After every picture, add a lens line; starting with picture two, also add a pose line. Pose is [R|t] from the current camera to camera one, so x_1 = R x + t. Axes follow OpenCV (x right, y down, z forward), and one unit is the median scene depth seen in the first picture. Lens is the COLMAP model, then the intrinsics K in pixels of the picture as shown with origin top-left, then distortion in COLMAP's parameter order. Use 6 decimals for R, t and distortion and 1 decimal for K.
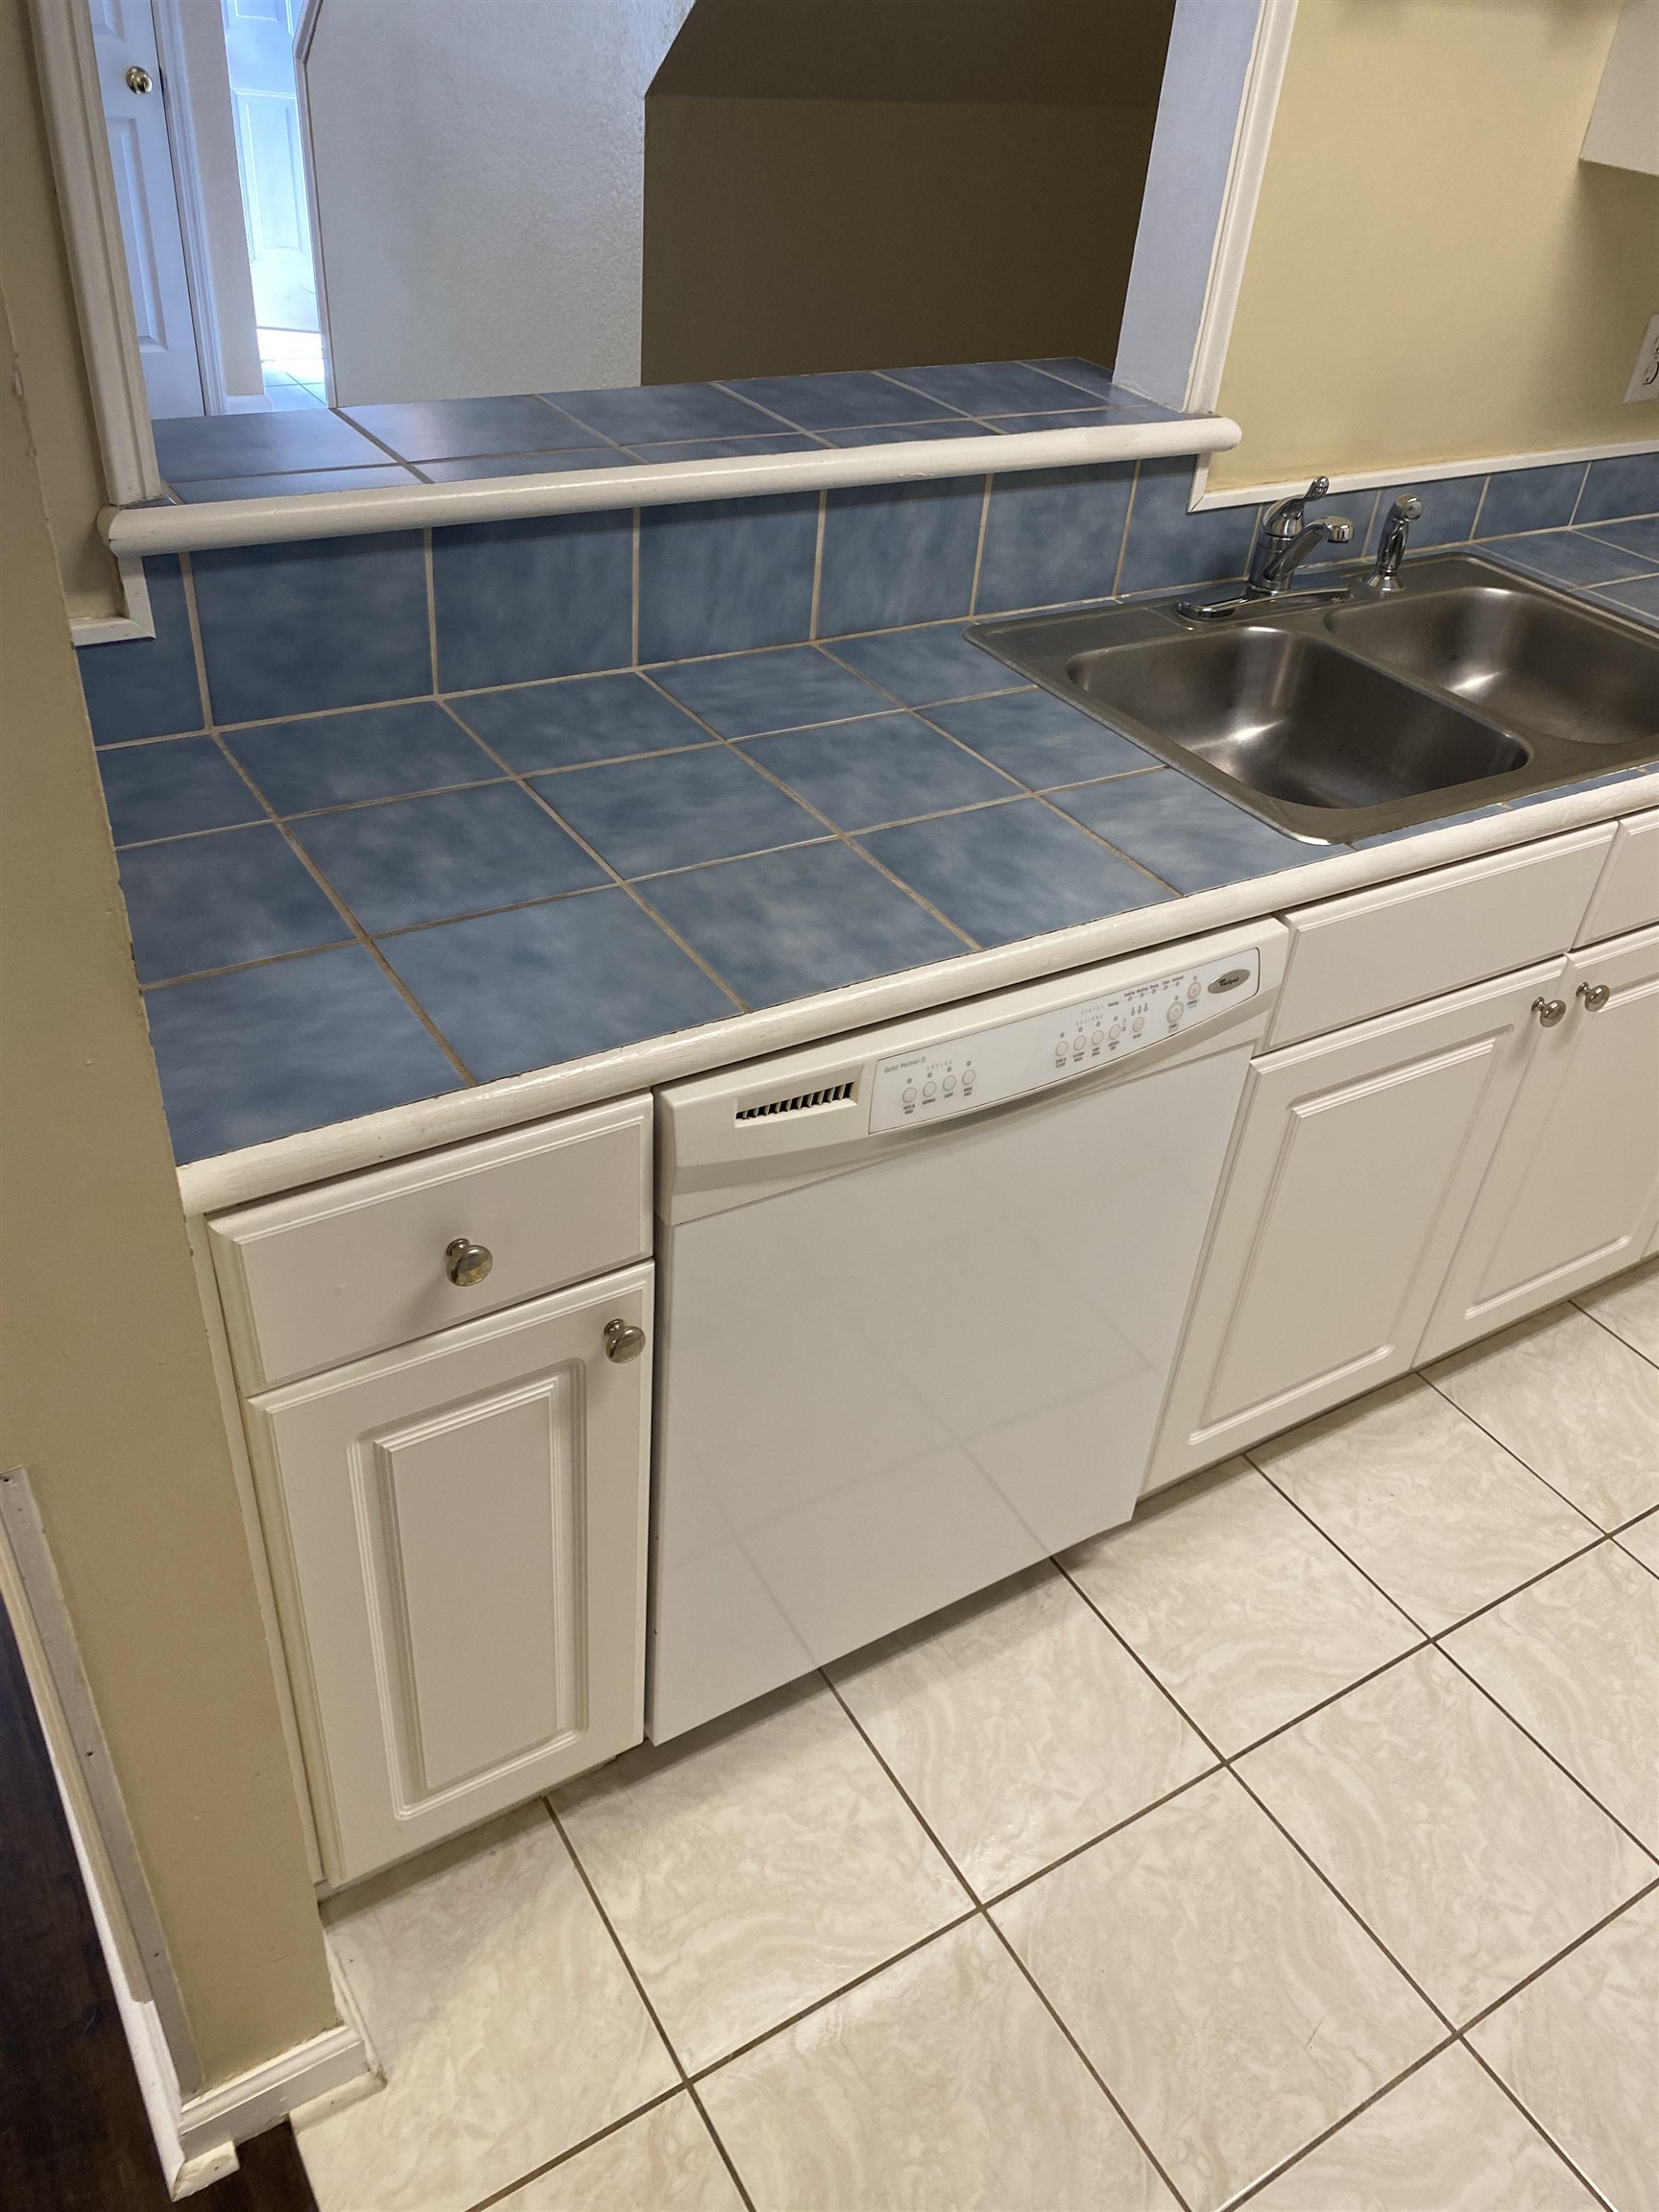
lens RADIAL K [[1682.1, 0, 829.5], [0, 1682.1, 1106.0], [0, 0, 1]] dist [0.065951, -0.132239]
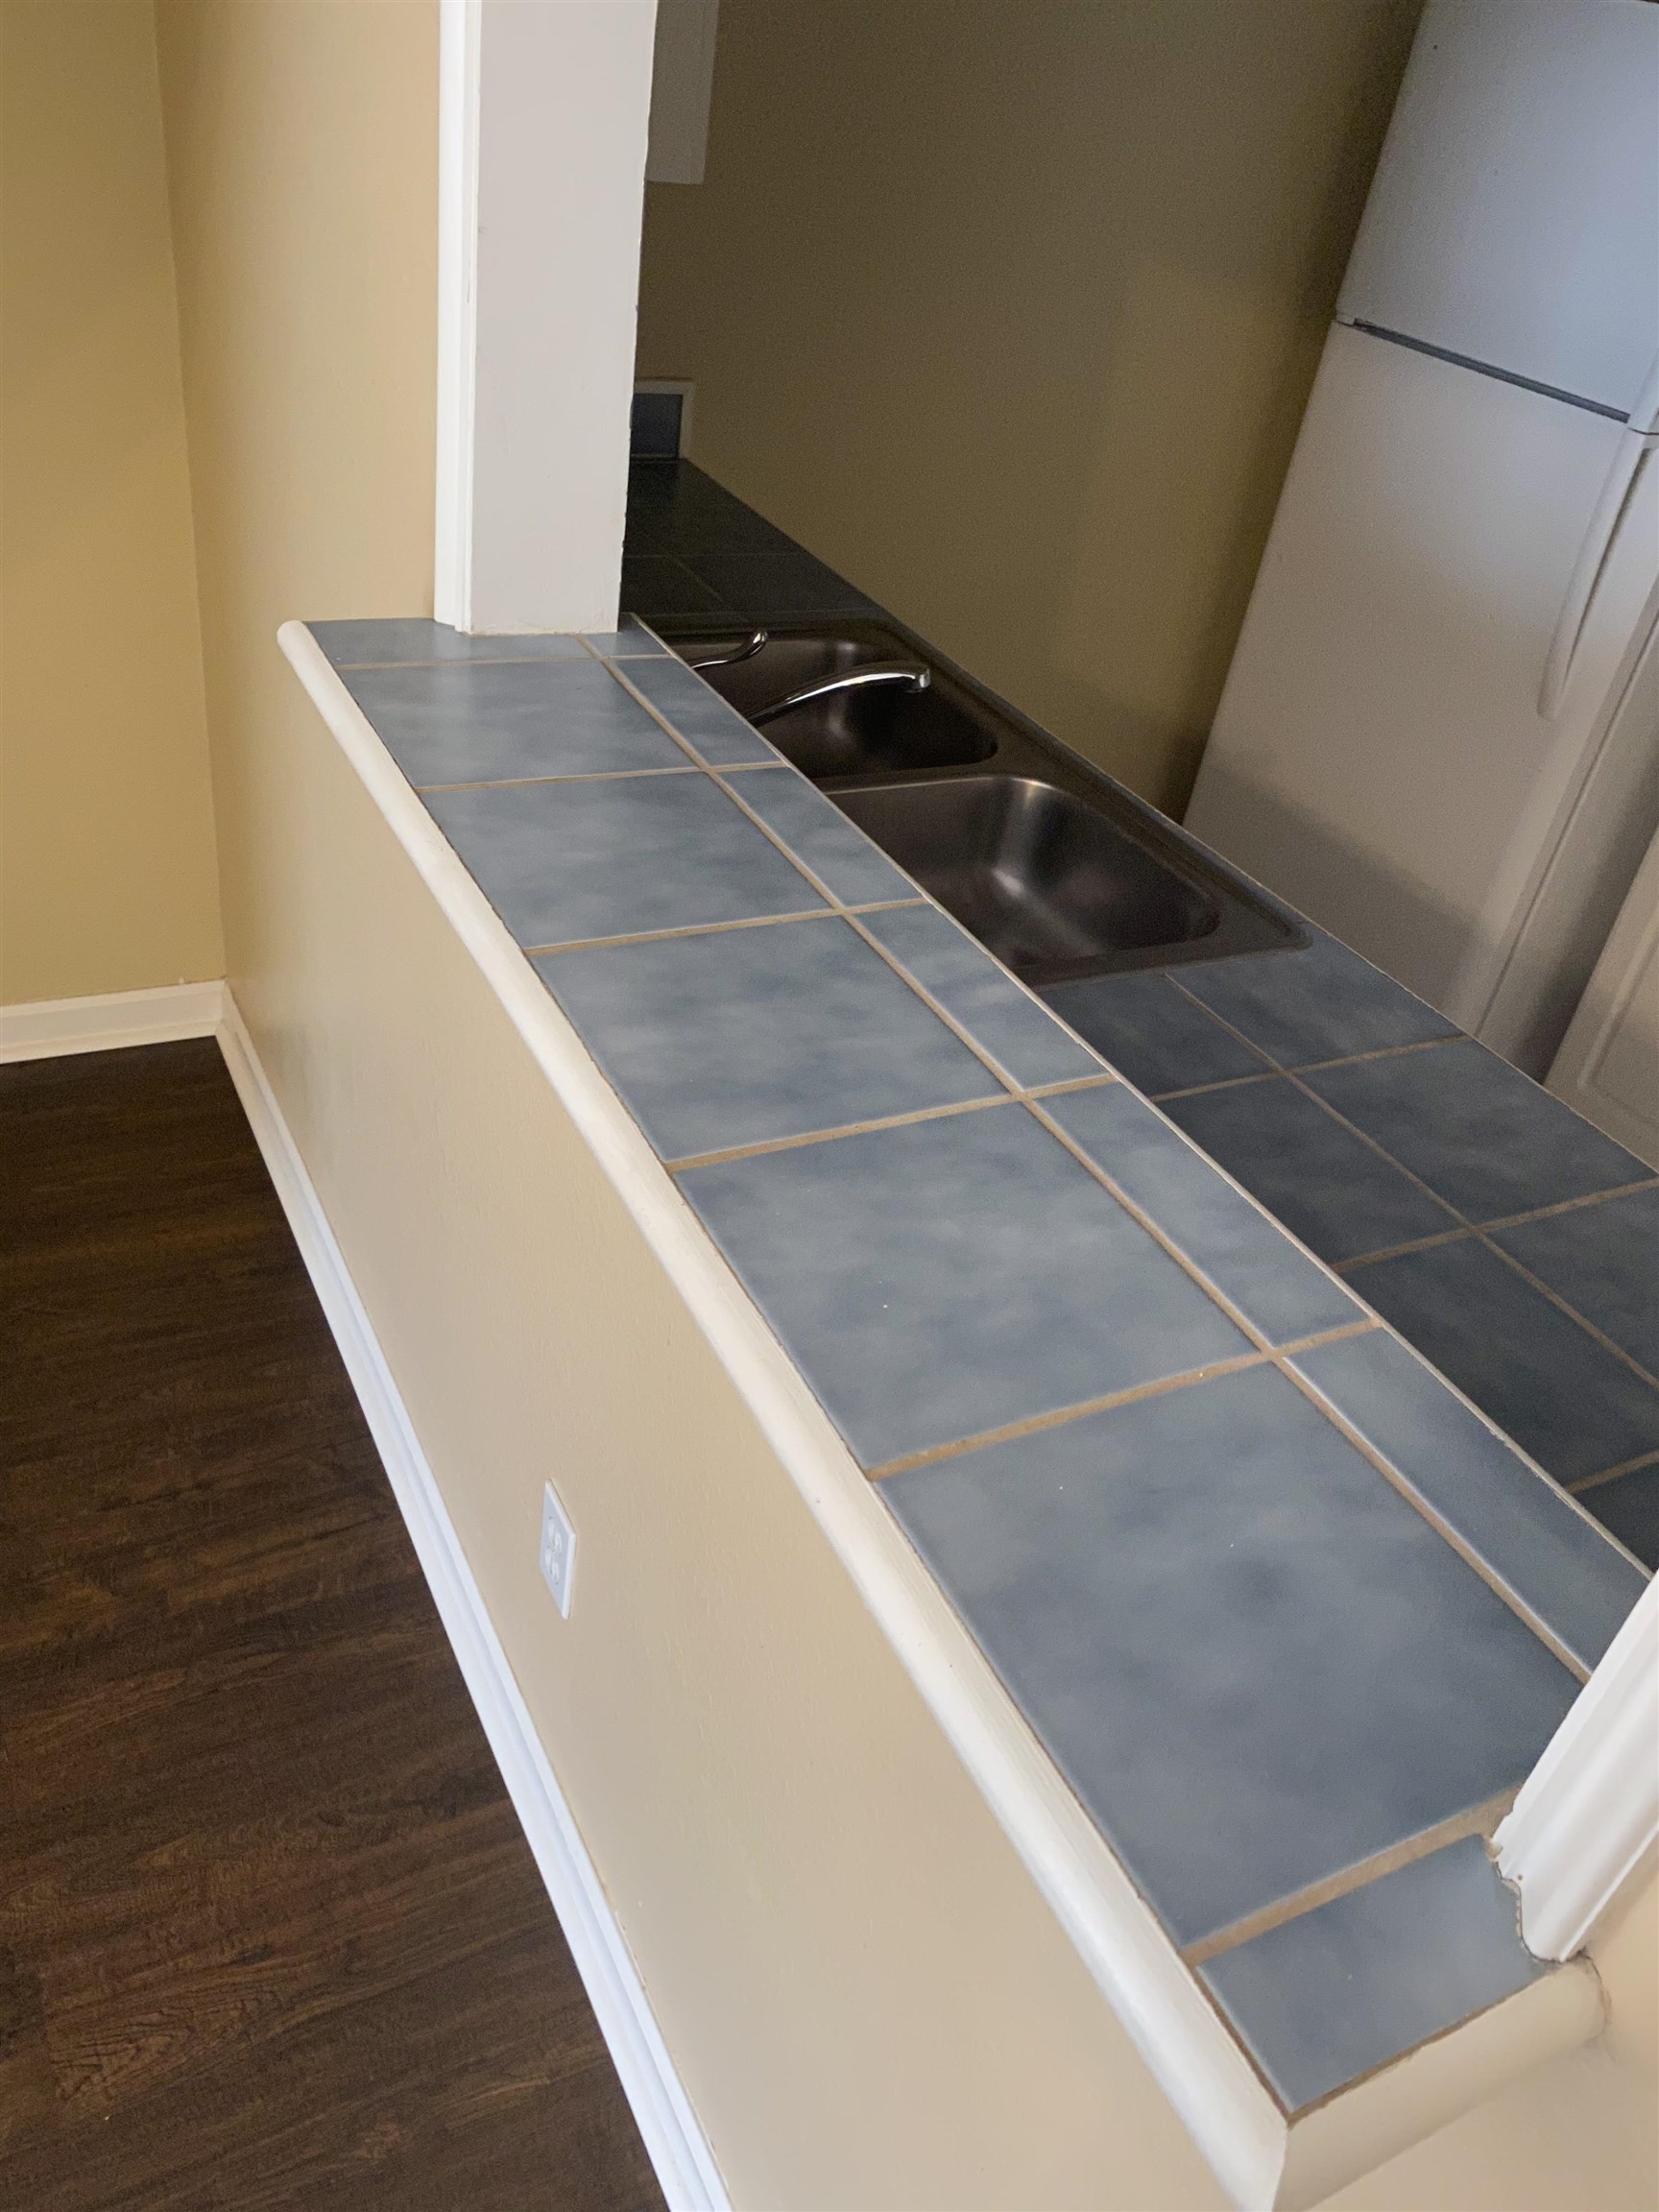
lens RADIAL K [[1682.1, 0, 829.5], [0, 1682.1, 1106.0], [0, 0, 1]] dist [0.065951, -0.132239]
pose [[0.086497, -0.619699, 0.780059, -0.525757], [0.477867, 0.712847, 0.513315, -0.650586], [-0.874163, 0.328364, 0.357793, 0.793210]]
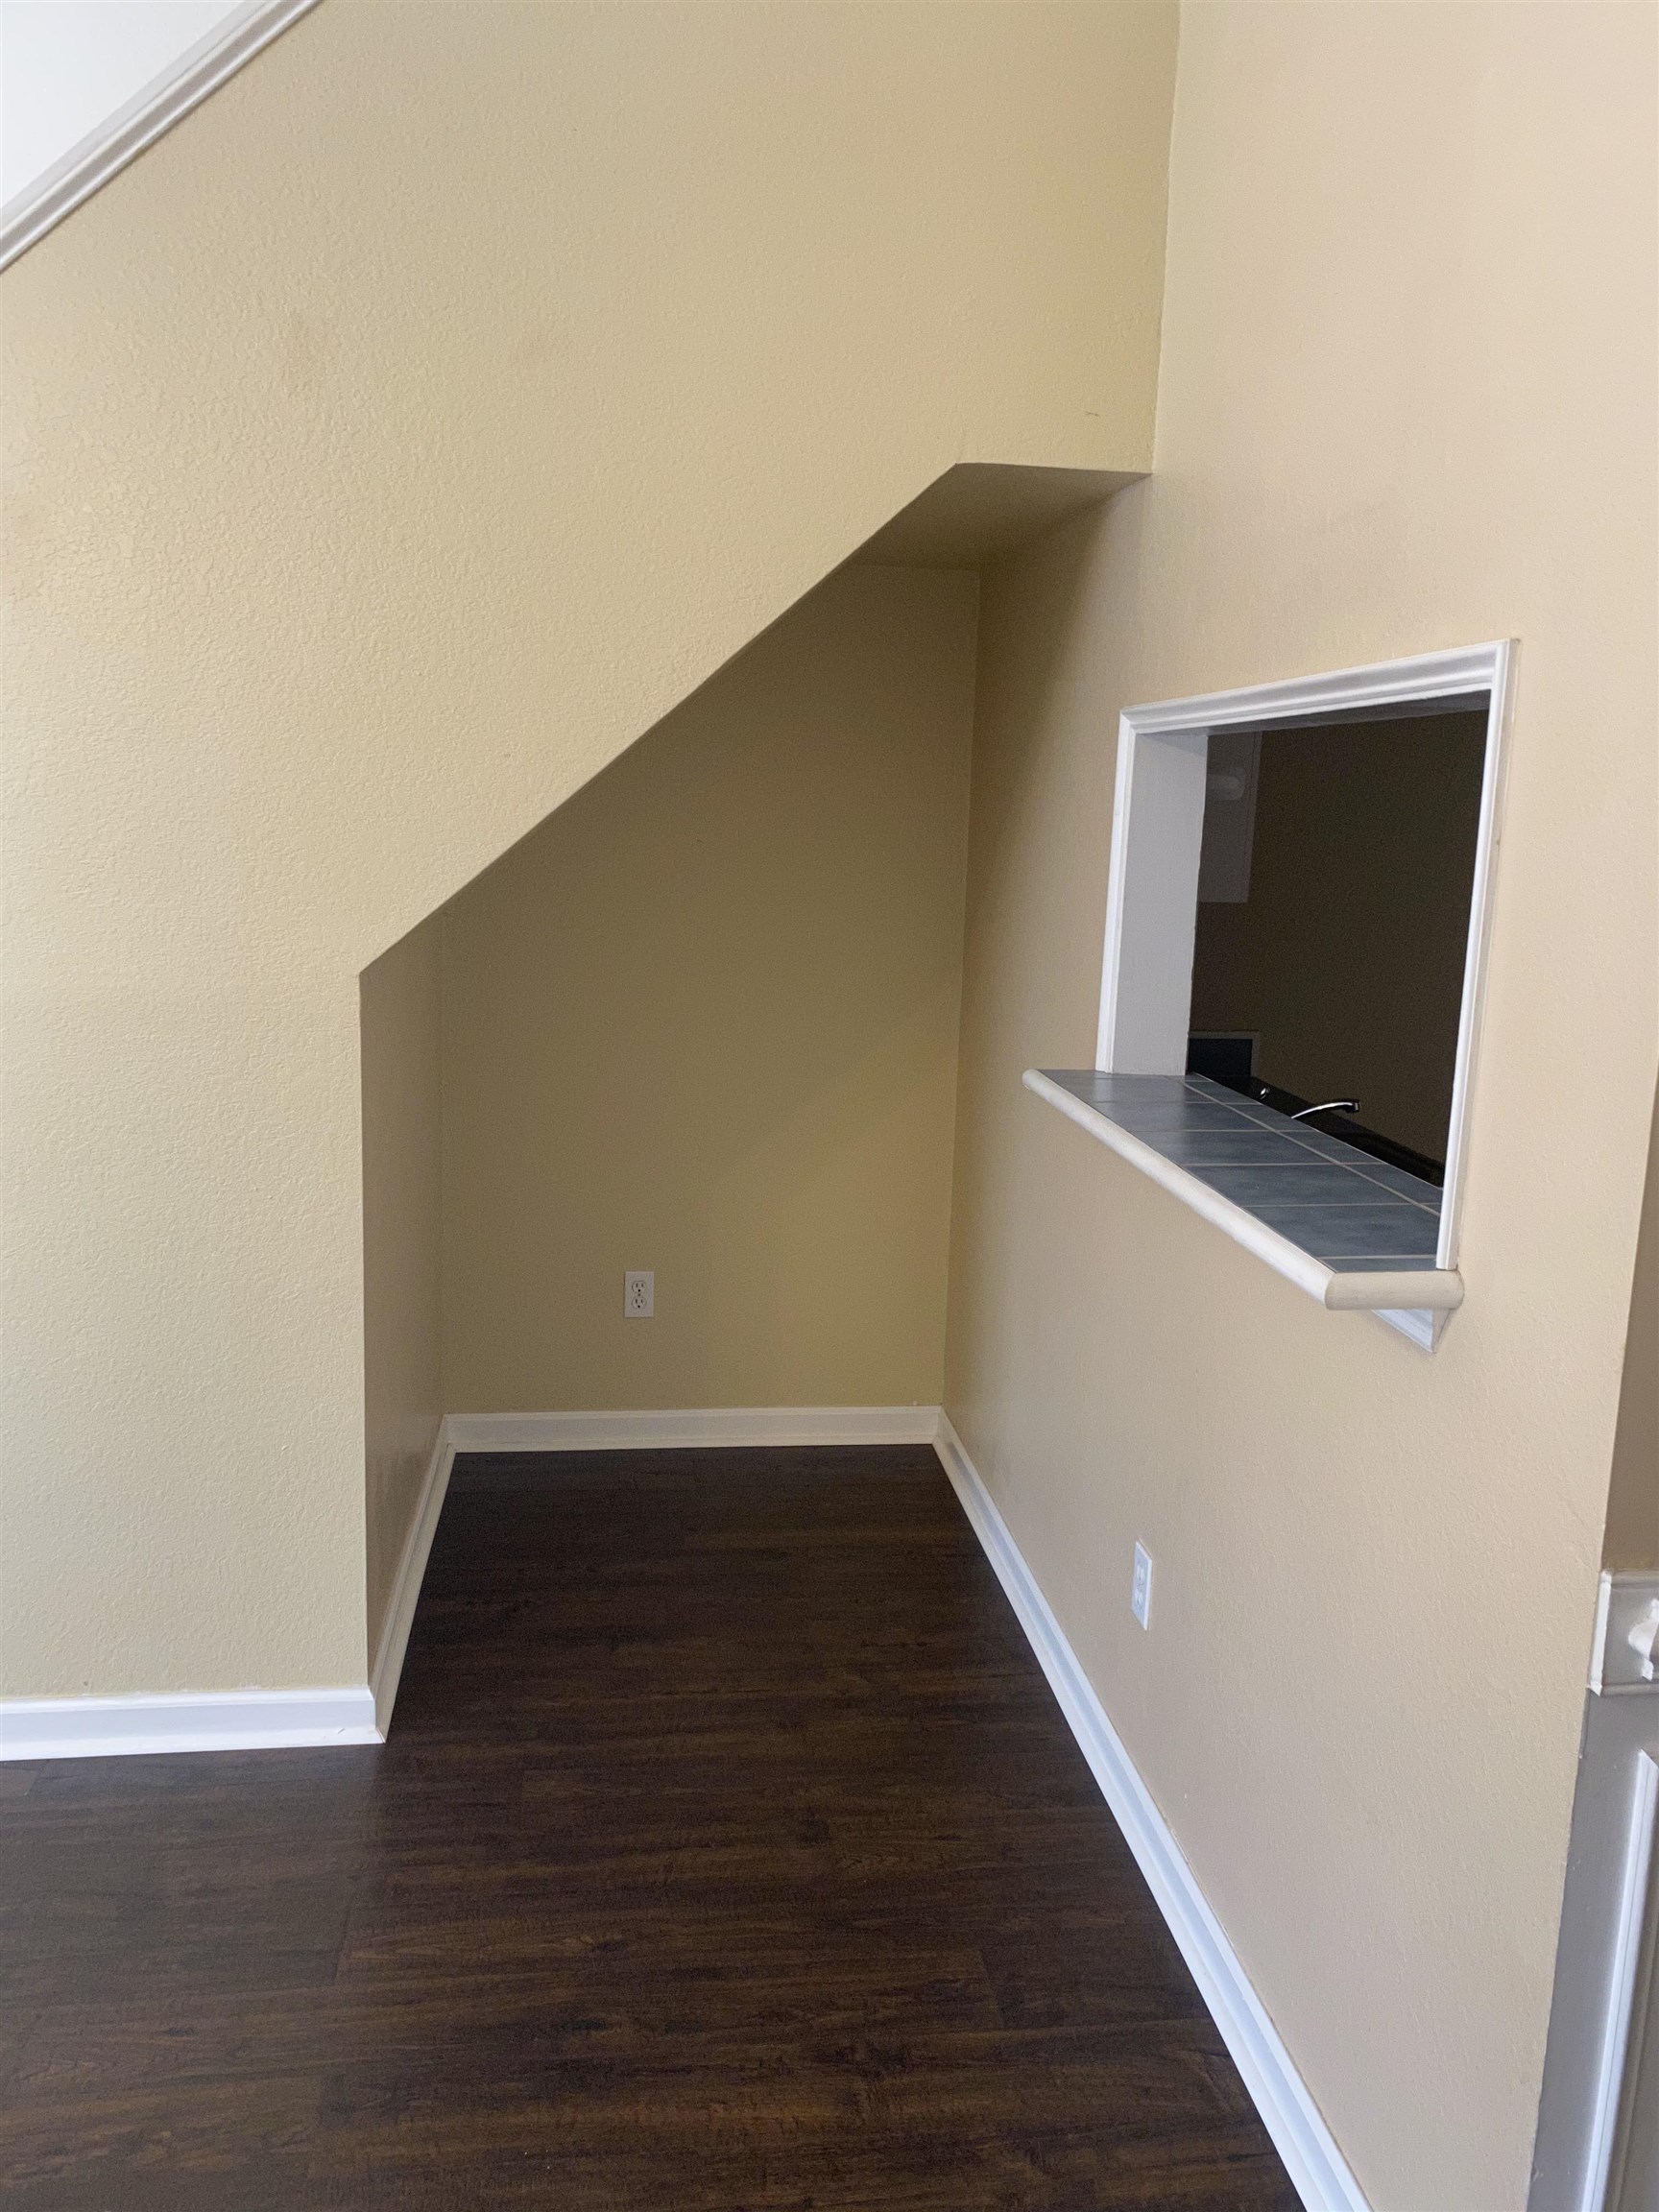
lens RADIAL K [[1682.1, 0, 829.5], [0, 1682.1, 1106.0], [0, 0, 1]] dist [0.065951, -0.132239]
pose [[0.415647, -0.224640, 0.881348, -1.321538], [0.540180, 0.840574, -0.040503, -0.540837], [-0.731740, 0.492922, 0.470728, 0.603649]]
